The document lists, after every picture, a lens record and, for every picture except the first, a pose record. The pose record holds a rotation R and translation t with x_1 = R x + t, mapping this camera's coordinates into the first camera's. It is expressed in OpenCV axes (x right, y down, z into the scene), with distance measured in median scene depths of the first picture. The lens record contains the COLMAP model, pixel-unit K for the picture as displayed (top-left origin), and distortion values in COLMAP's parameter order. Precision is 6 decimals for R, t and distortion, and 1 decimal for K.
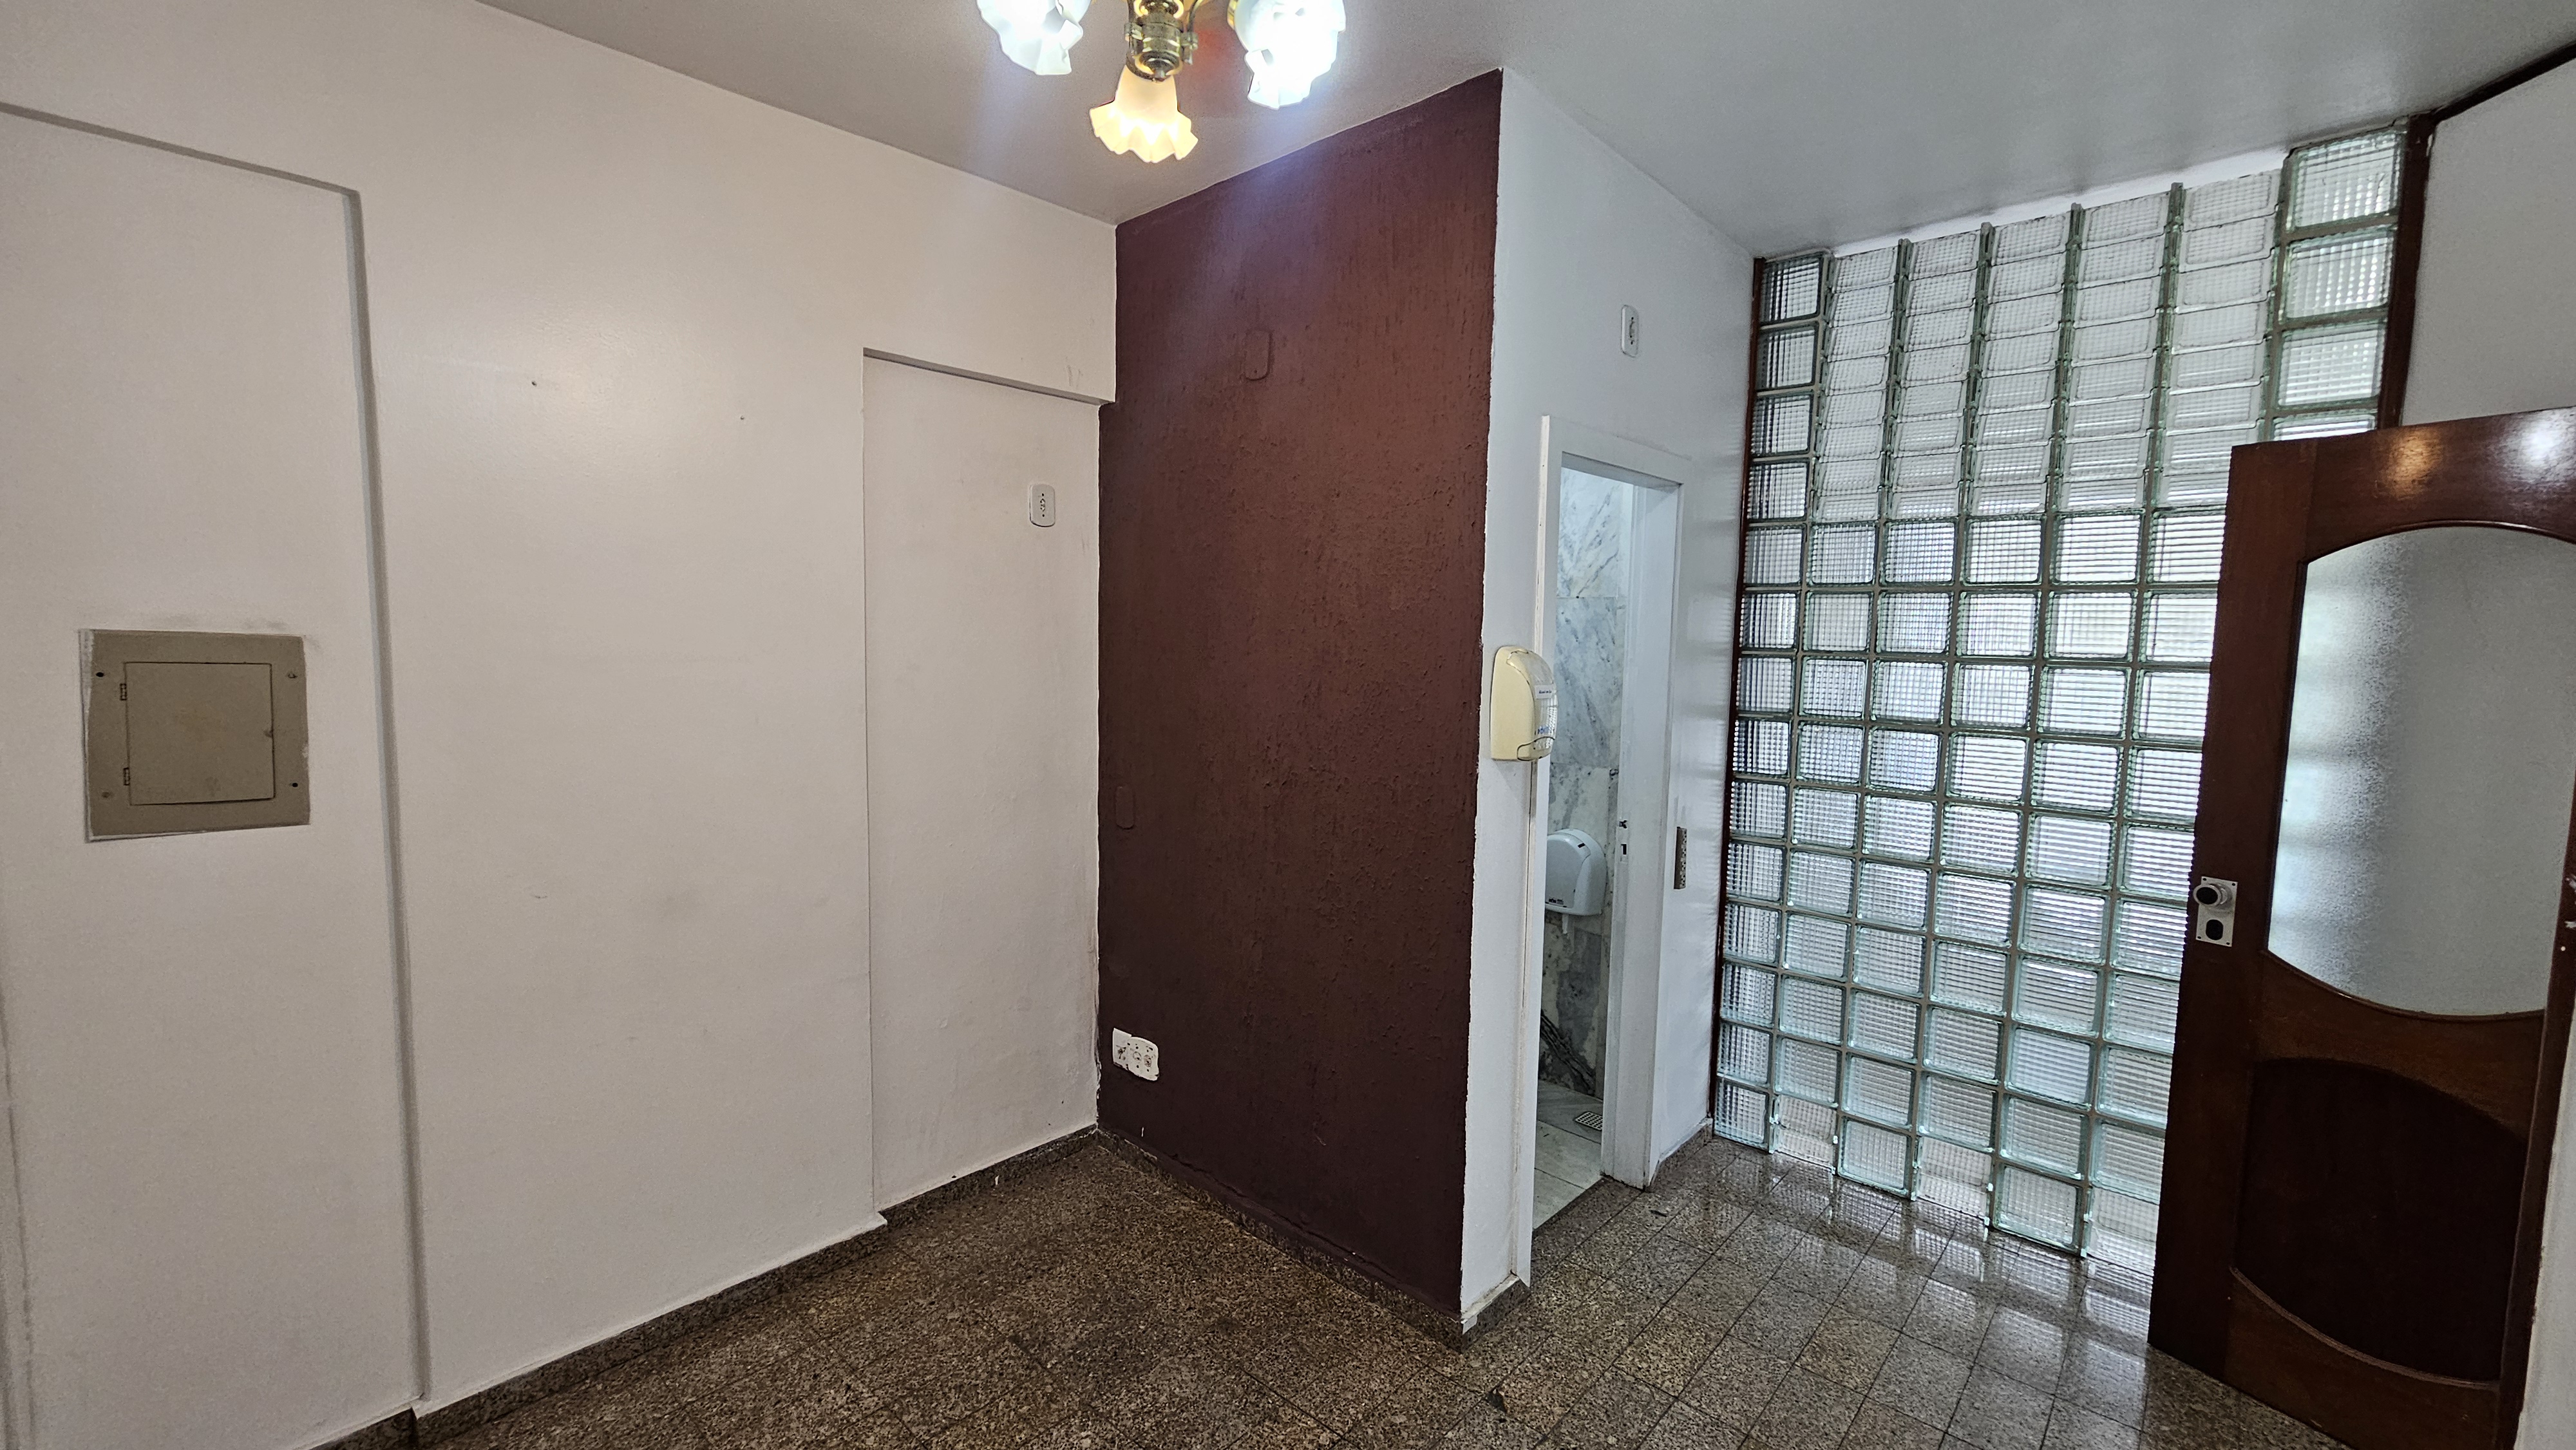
lens RADIAL K [[1056.2, 0, 1289.5], [0, 1056.2, 724.0], [0, 0, 1]] dist [0.002539, 0.000529]
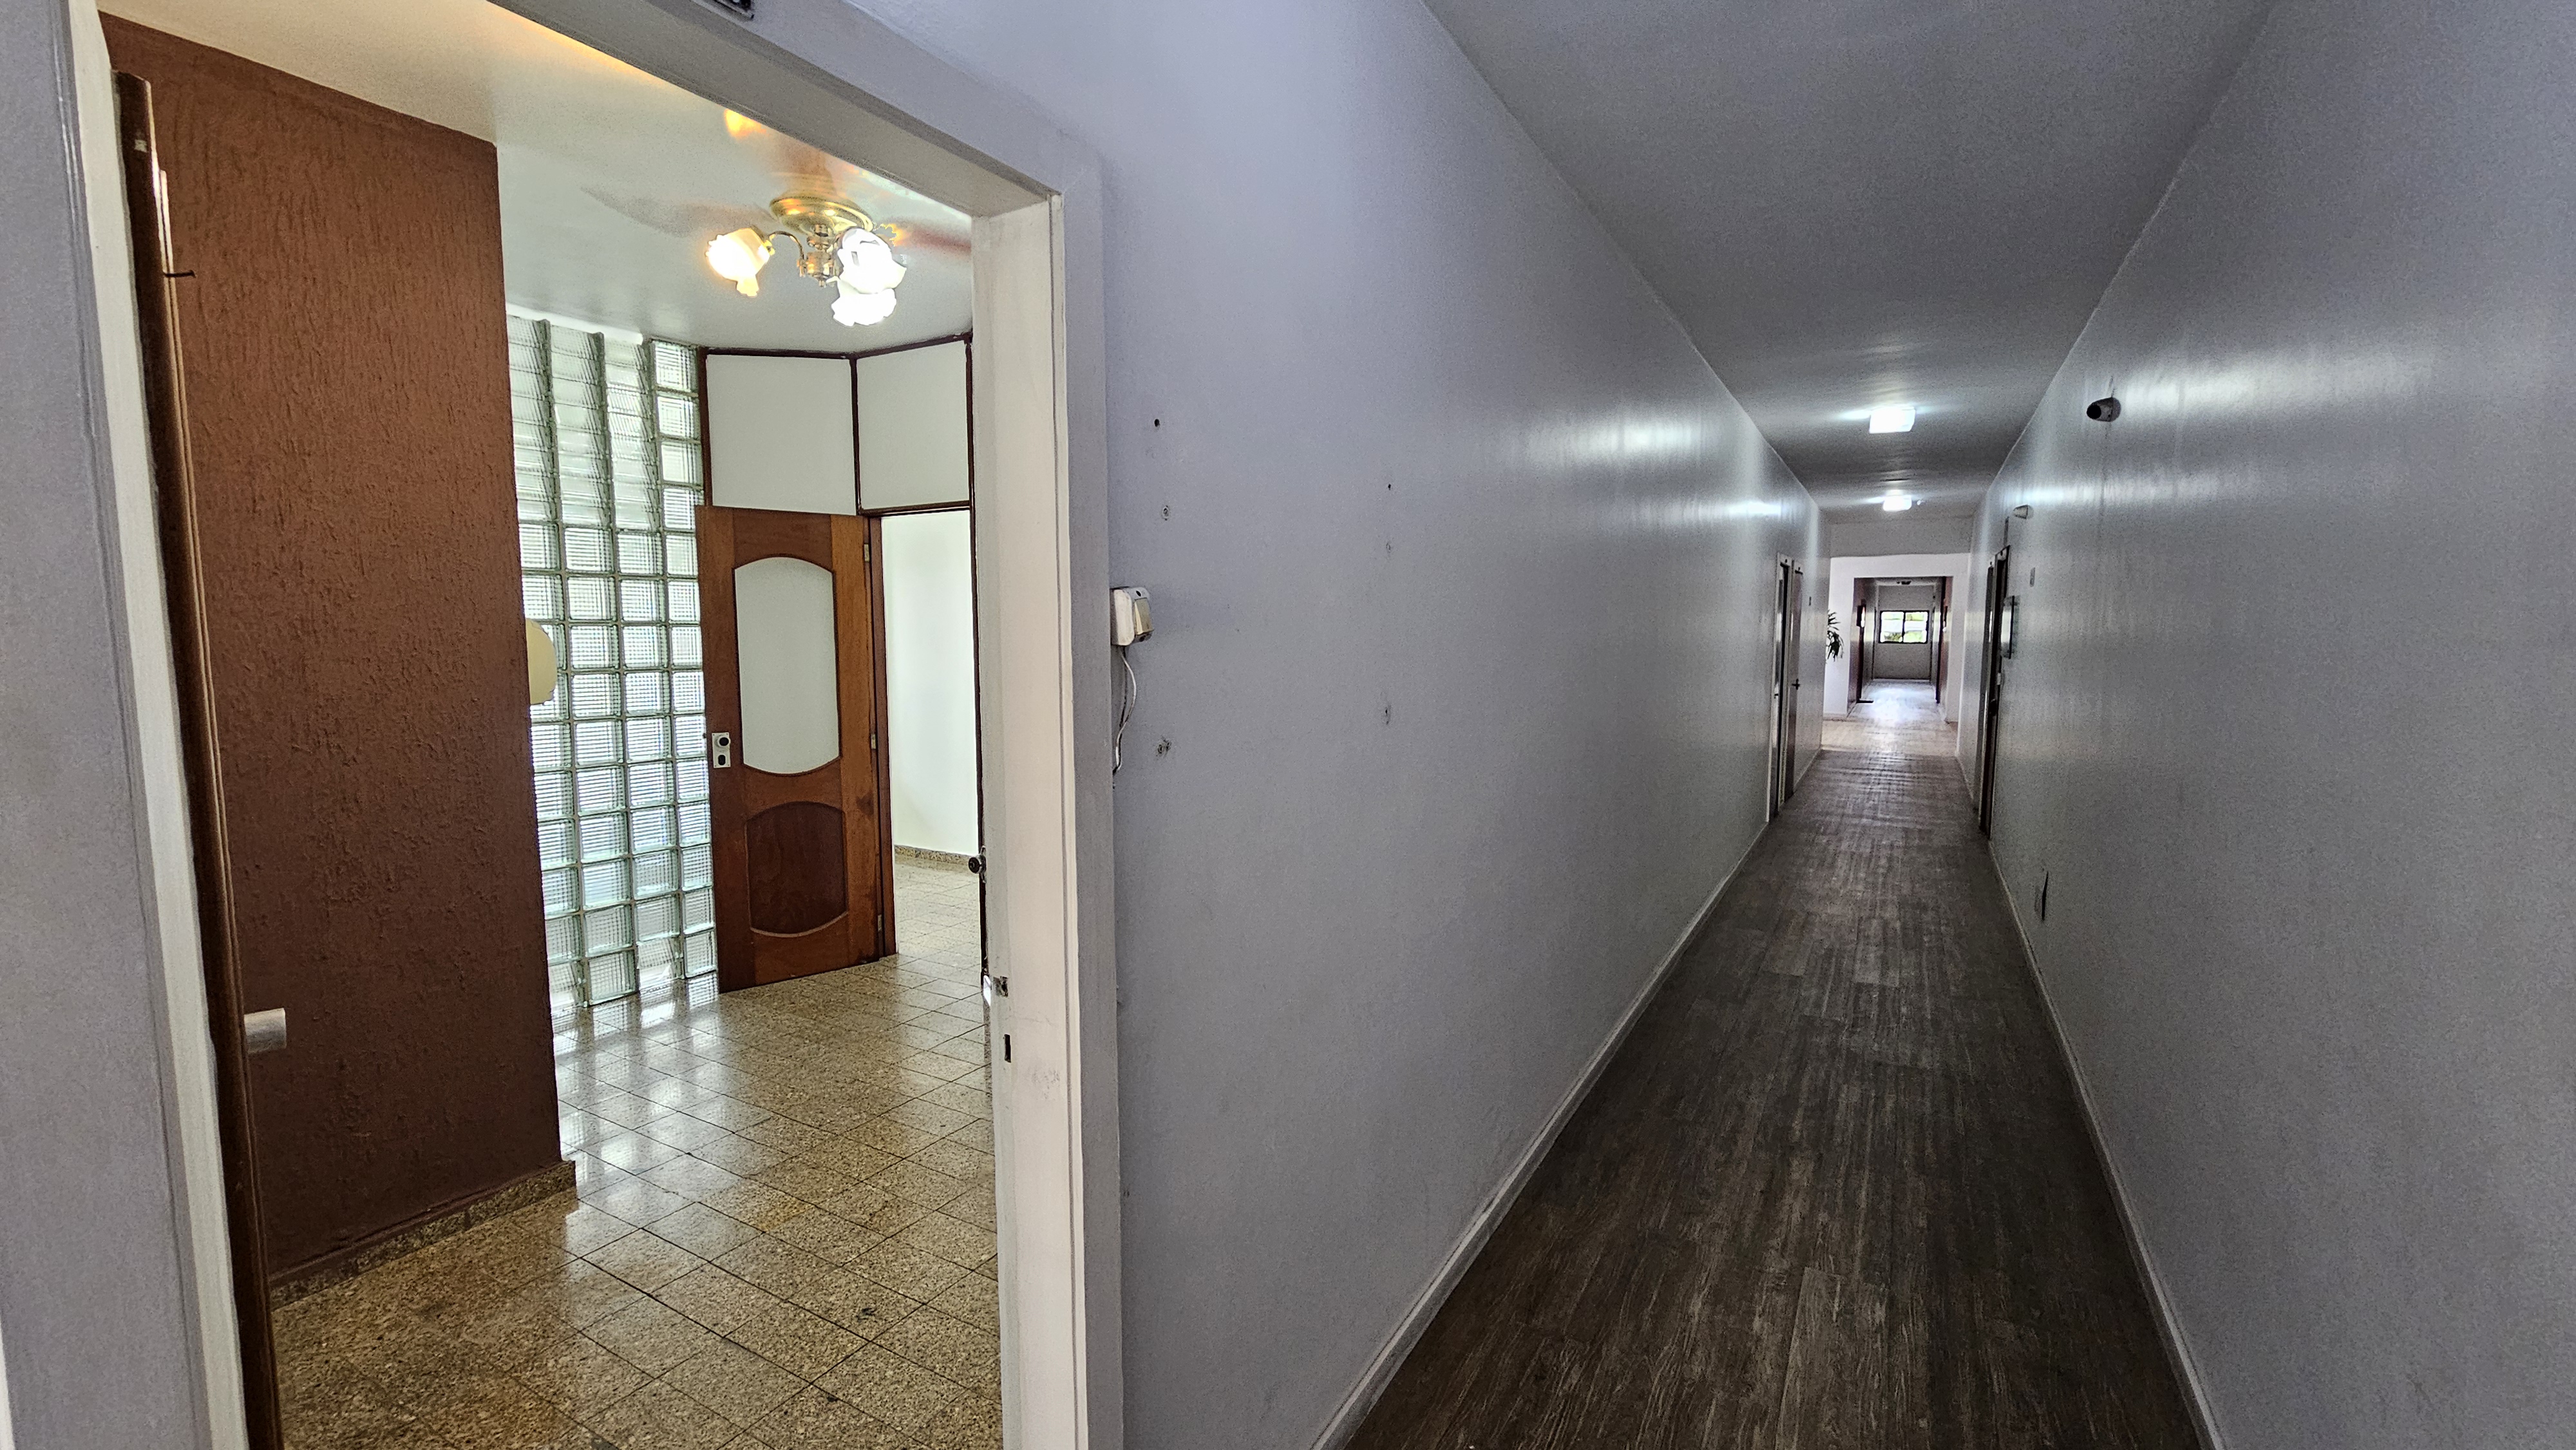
lens RADIAL K [[1056.2, 0, 1288.3], [0, 1056.2, 725.8], [0, 0, 1]] dist [0.002539, 0.000529]
pose [[-0.219350, -0.108596, 0.969584, -1.175273], [0.078574, 0.988592, 0.128501, -0.030896], [-0.972477, 0.104371, -0.208315, 0.393000]]
